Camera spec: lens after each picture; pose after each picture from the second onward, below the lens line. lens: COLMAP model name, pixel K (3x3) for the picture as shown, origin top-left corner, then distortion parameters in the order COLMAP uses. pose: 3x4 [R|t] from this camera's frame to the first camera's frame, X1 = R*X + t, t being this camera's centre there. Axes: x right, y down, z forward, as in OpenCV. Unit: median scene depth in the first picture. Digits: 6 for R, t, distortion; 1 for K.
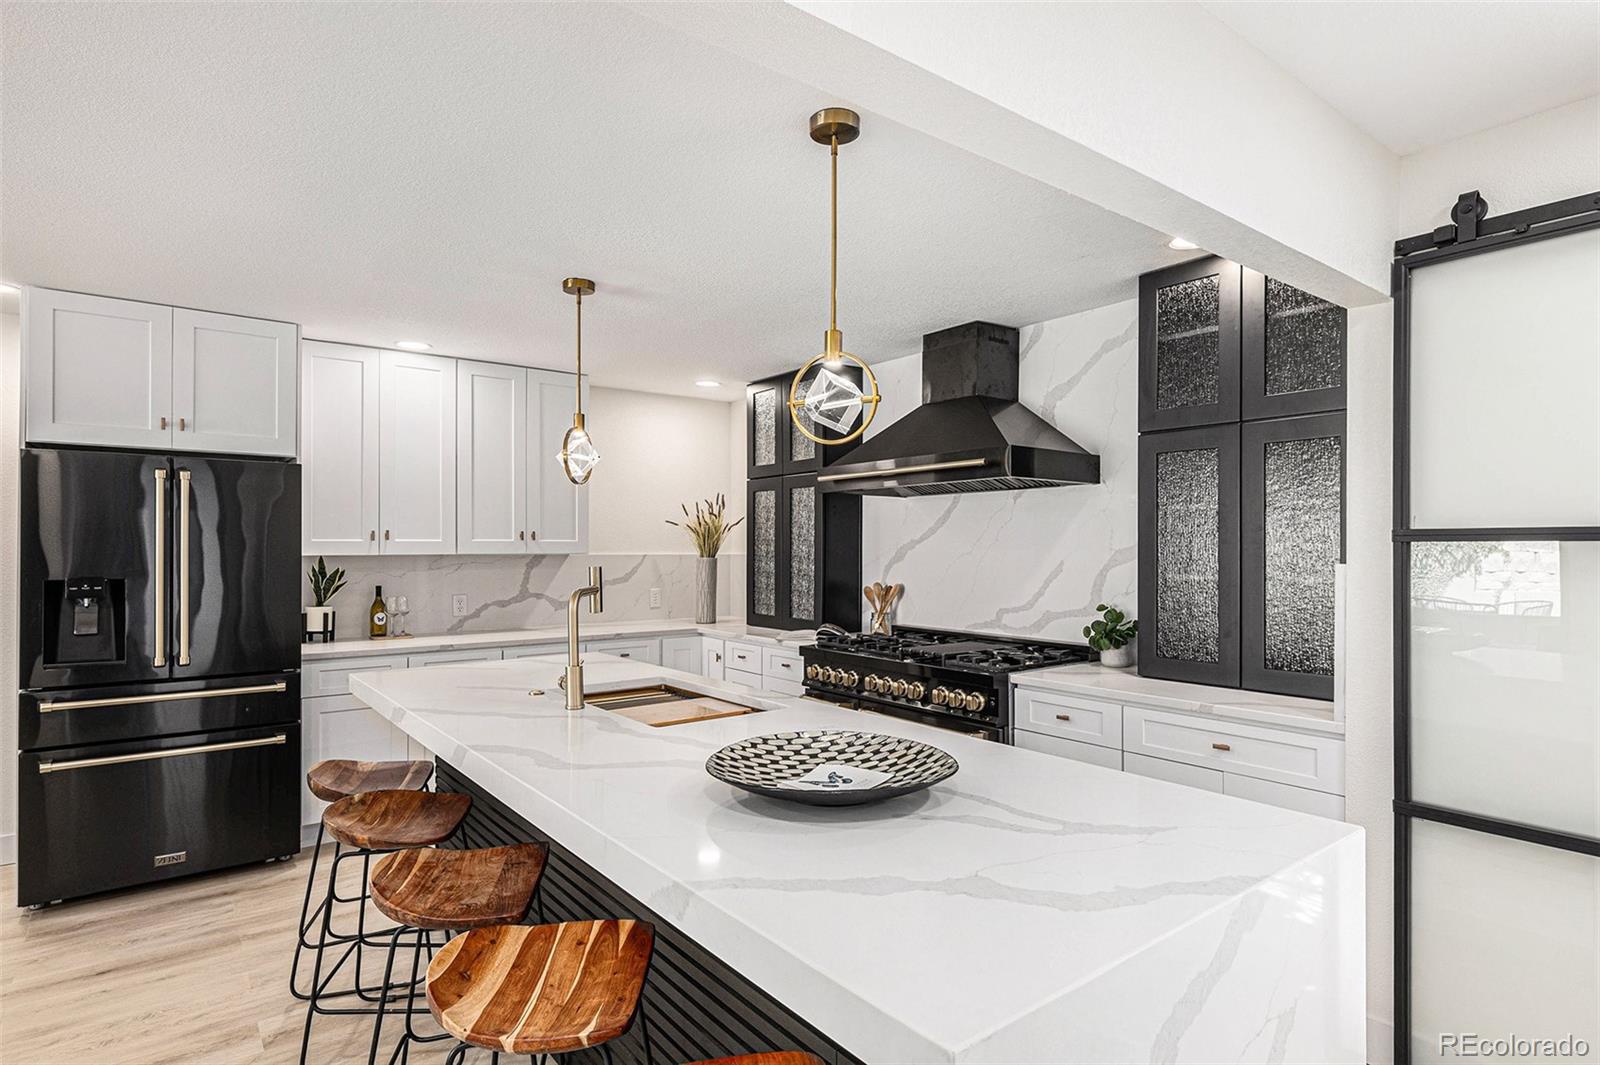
lens RADIAL K [[831.6, 0, 801.8], [0, 831.6, 543.5], [0, 0, 1]] dist [-0.001688, -0.000349]
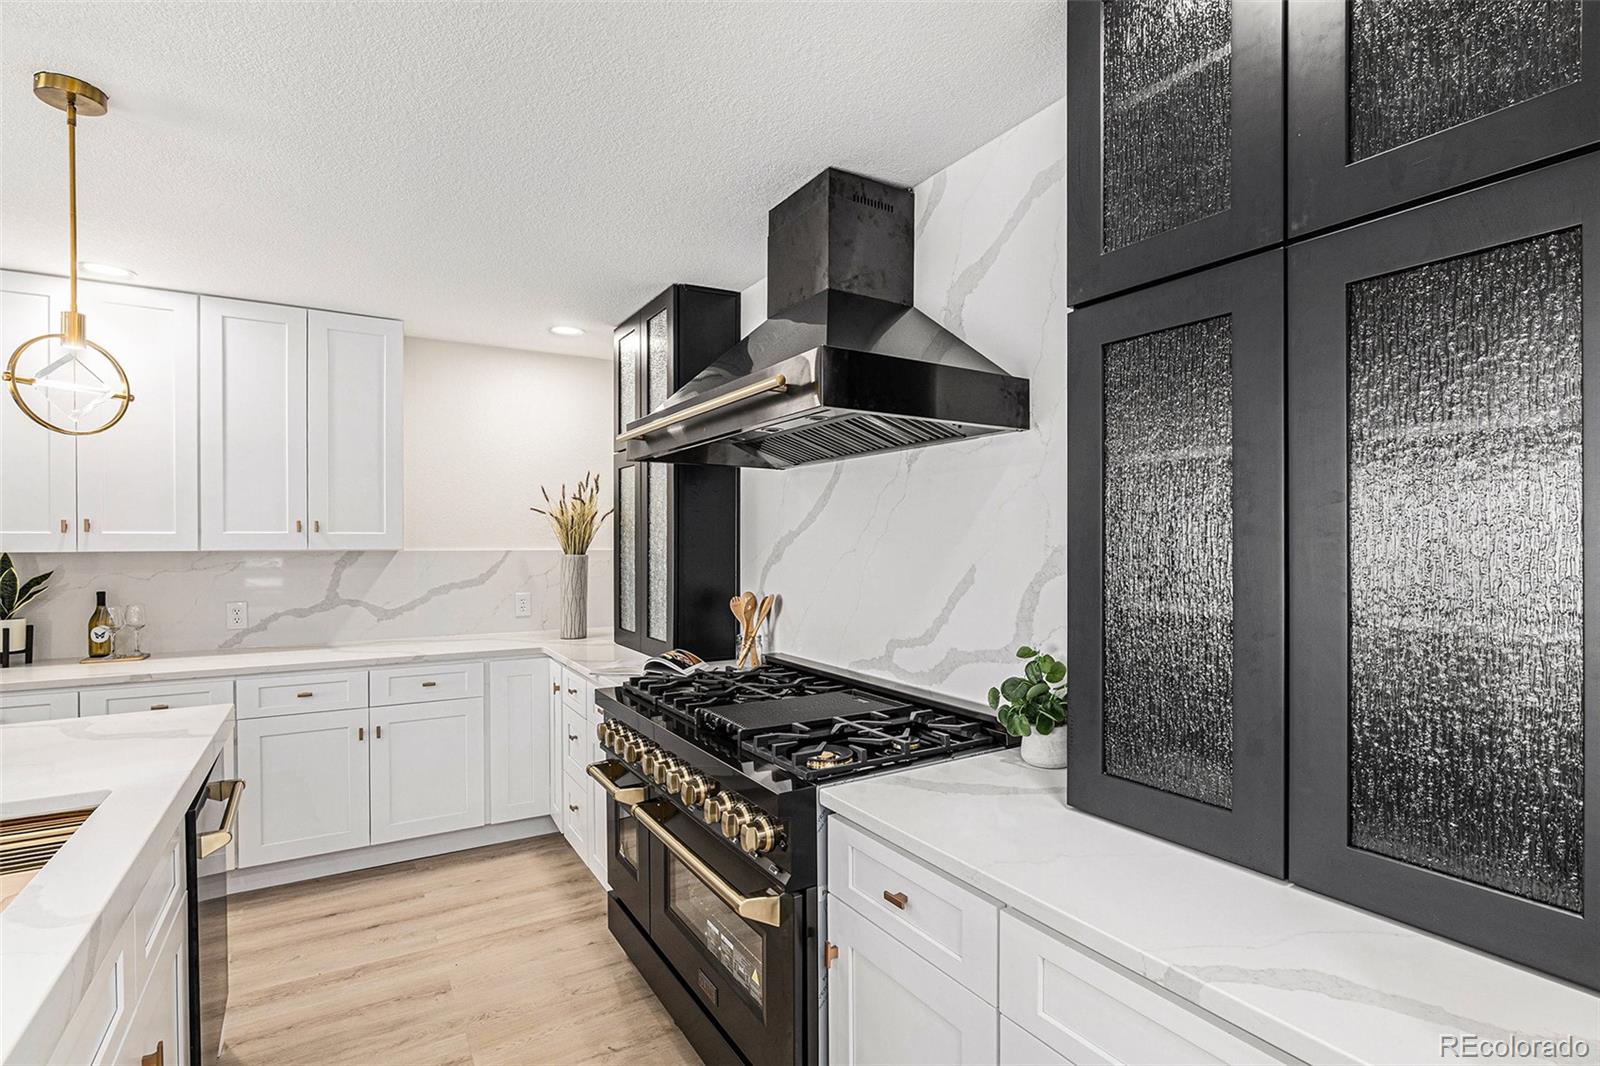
lens RADIAL K [[754.2, 0, 796.6], [0, 754.2, 536.0], [0, 0, 1]] dist [-0.018858, 0.002287]
pose [[0.993936, -0.001341, -0.109948, 0.232560], [0.001292, 0.999999, -0.000519, 0.000528], [0.109948, 0.000374, 0.993937, 0.429406]]
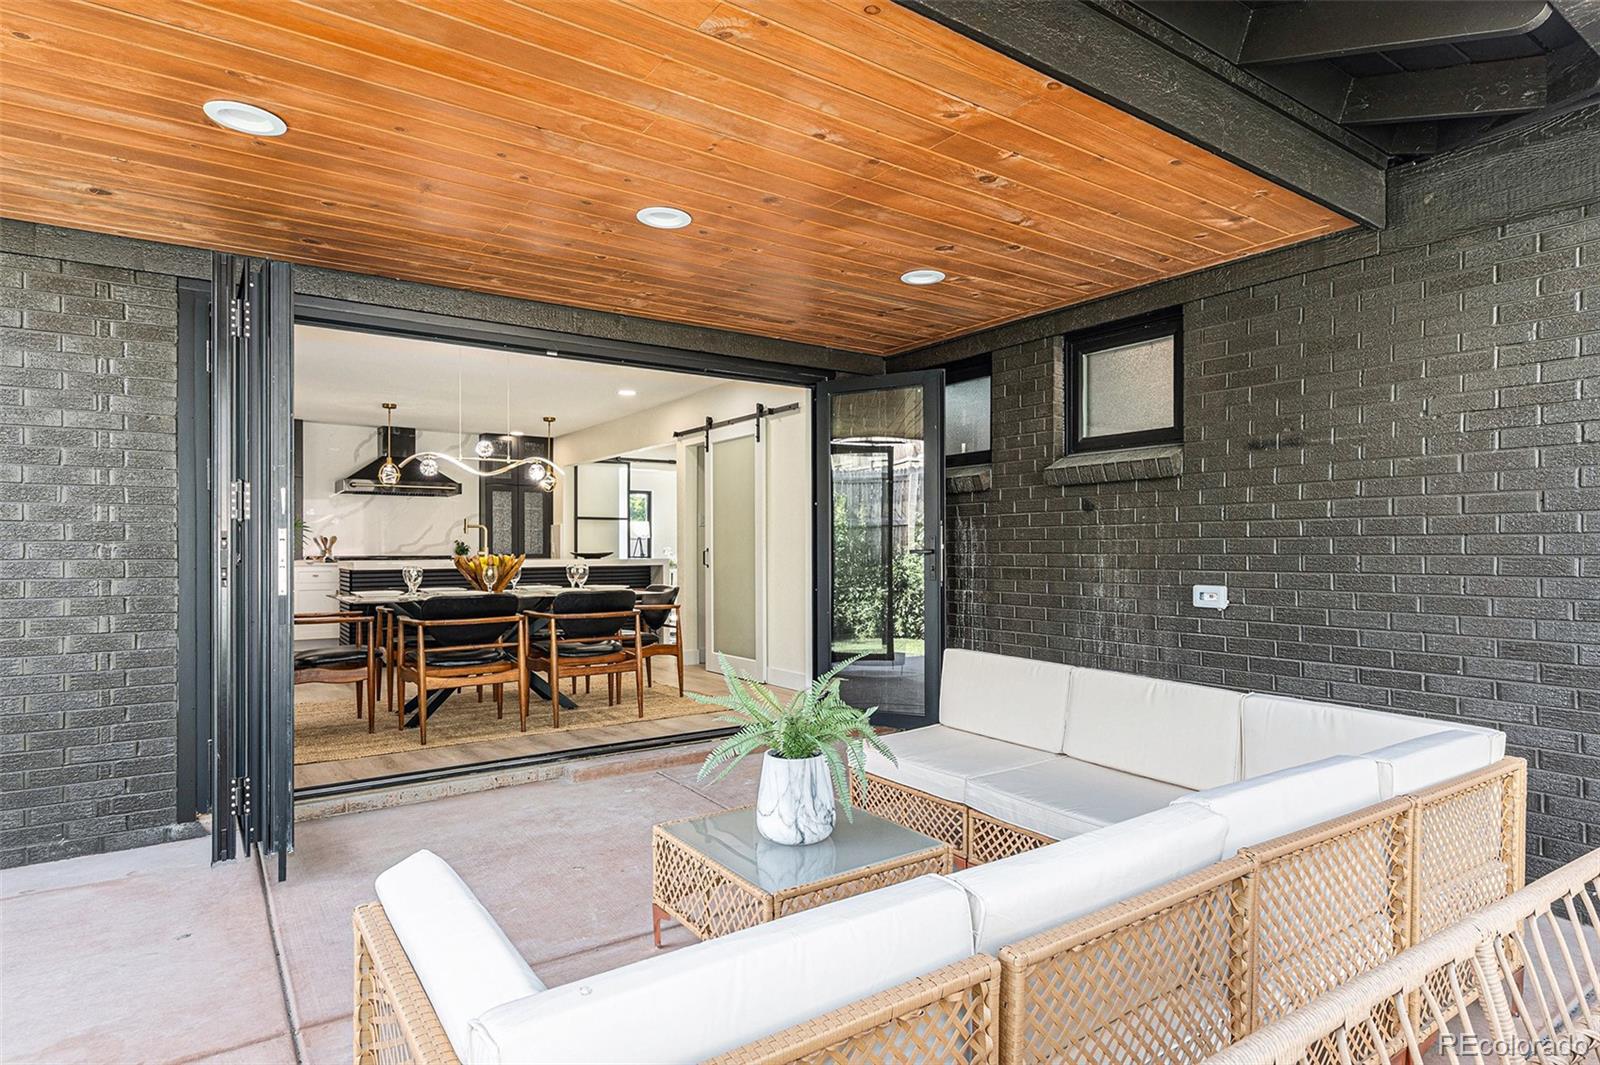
lens RADIAL K [[865.1, 0, 800.4], [0, 865.1, 539.6], [0, 0, 1]] dist [-0.007170, 0.001977]
pose [[0.054394, 0.001450, 0.998518, -2.191713], [-0.005565, 0.999984, -0.001149, 0.059806], [-0.998504, -0.005494, 0.054401, -0.283998]]
